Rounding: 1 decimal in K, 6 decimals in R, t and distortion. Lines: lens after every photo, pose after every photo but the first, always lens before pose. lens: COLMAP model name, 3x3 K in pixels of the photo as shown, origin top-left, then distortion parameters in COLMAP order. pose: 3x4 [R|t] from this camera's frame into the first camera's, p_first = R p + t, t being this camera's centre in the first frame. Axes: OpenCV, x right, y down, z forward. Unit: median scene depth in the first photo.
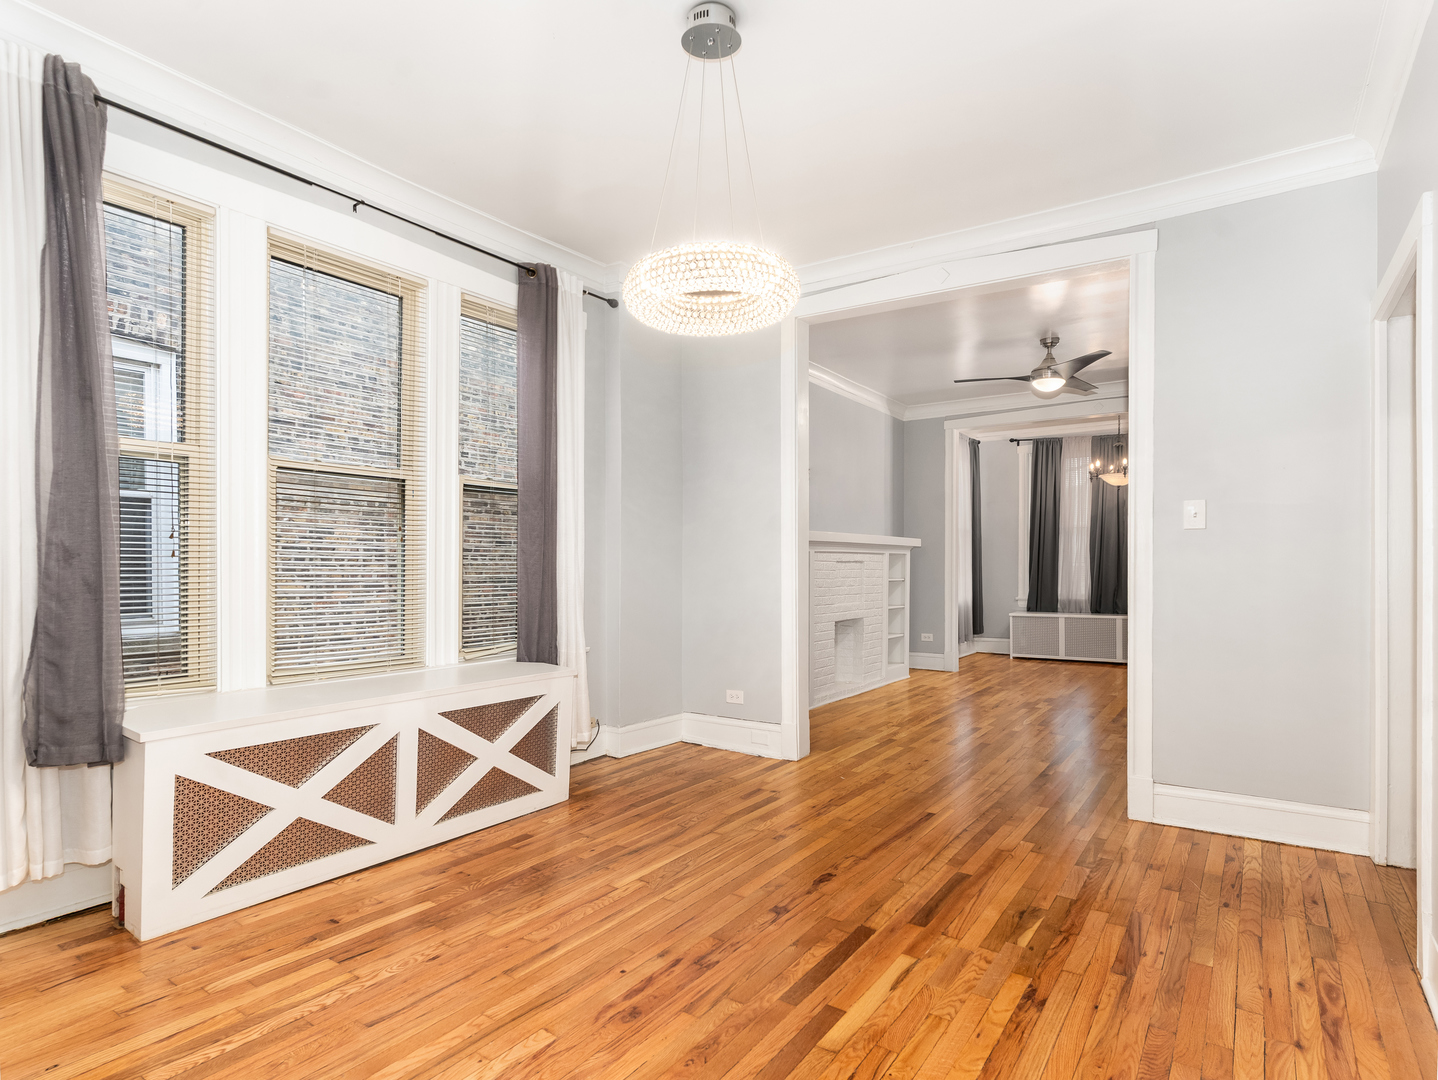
lens RADIAL K [[772.9, 0, 721.3], [0, 772.9, 567.7], [0, 0, 1]] dist [0.002768, 0.000676]
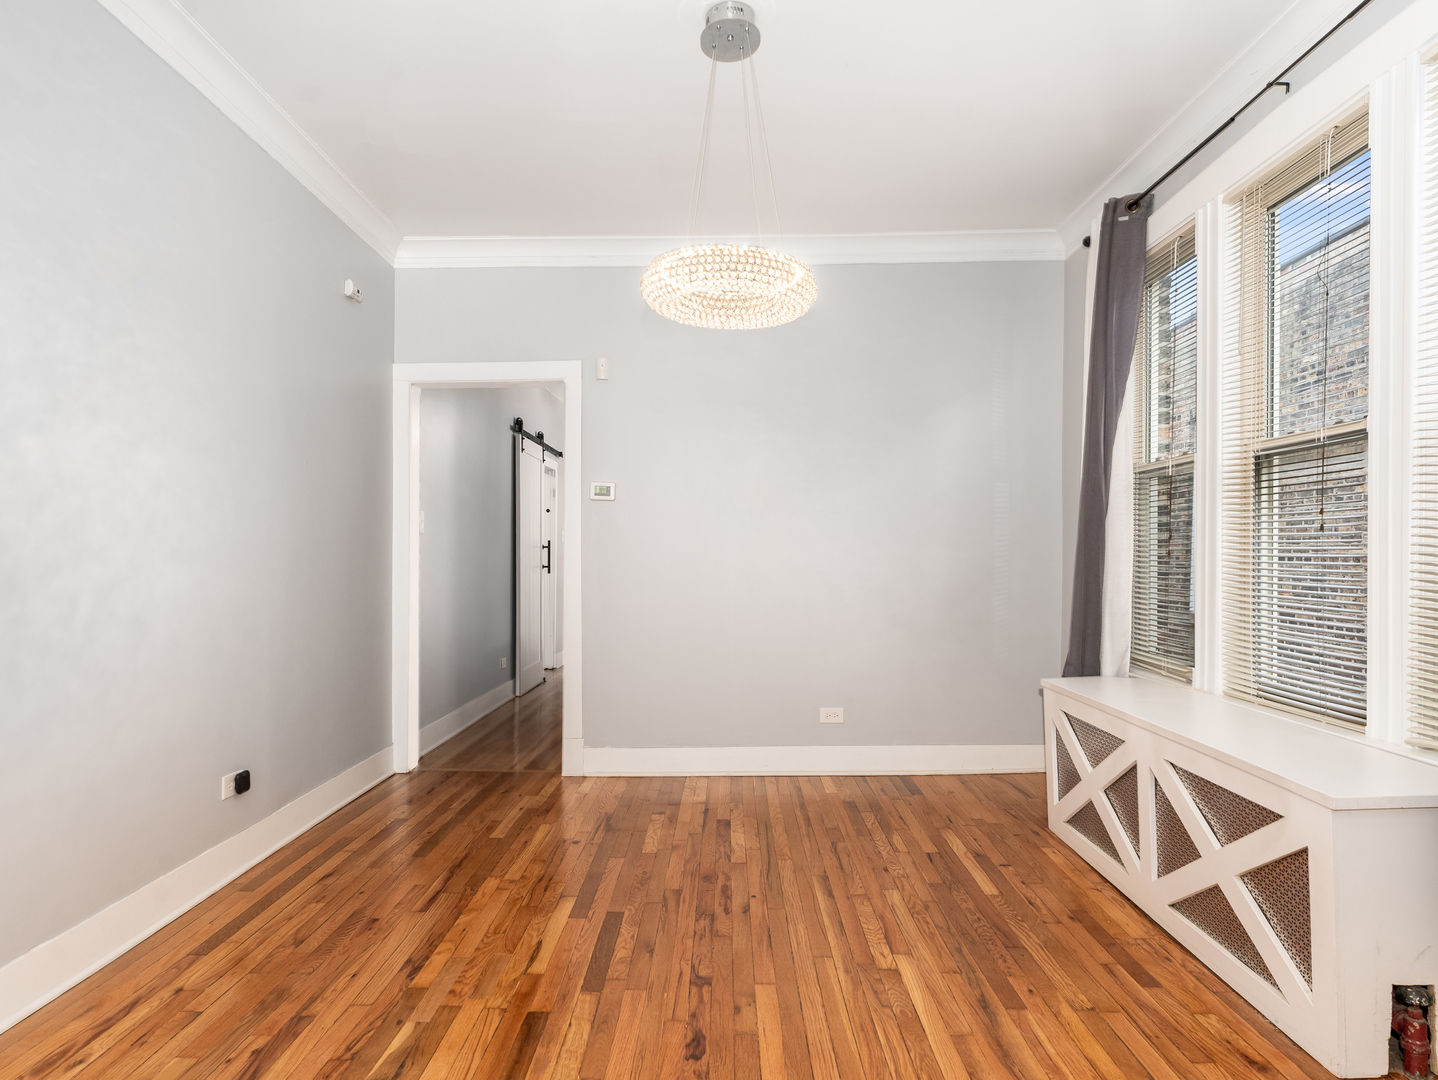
lens RADIAL K [[808.9, 0, 717.7], [0, 808.9, 547.0], [0, 0, 1]] dist [0.002391, 0.000432]
pose [[-0.817355, -0.013134, -0.575985, 0.517058], [-0.009615, 0.999912, -0.009156, -0.013233], [0.576054, -0.001946, -0.817409, 1.570386]]
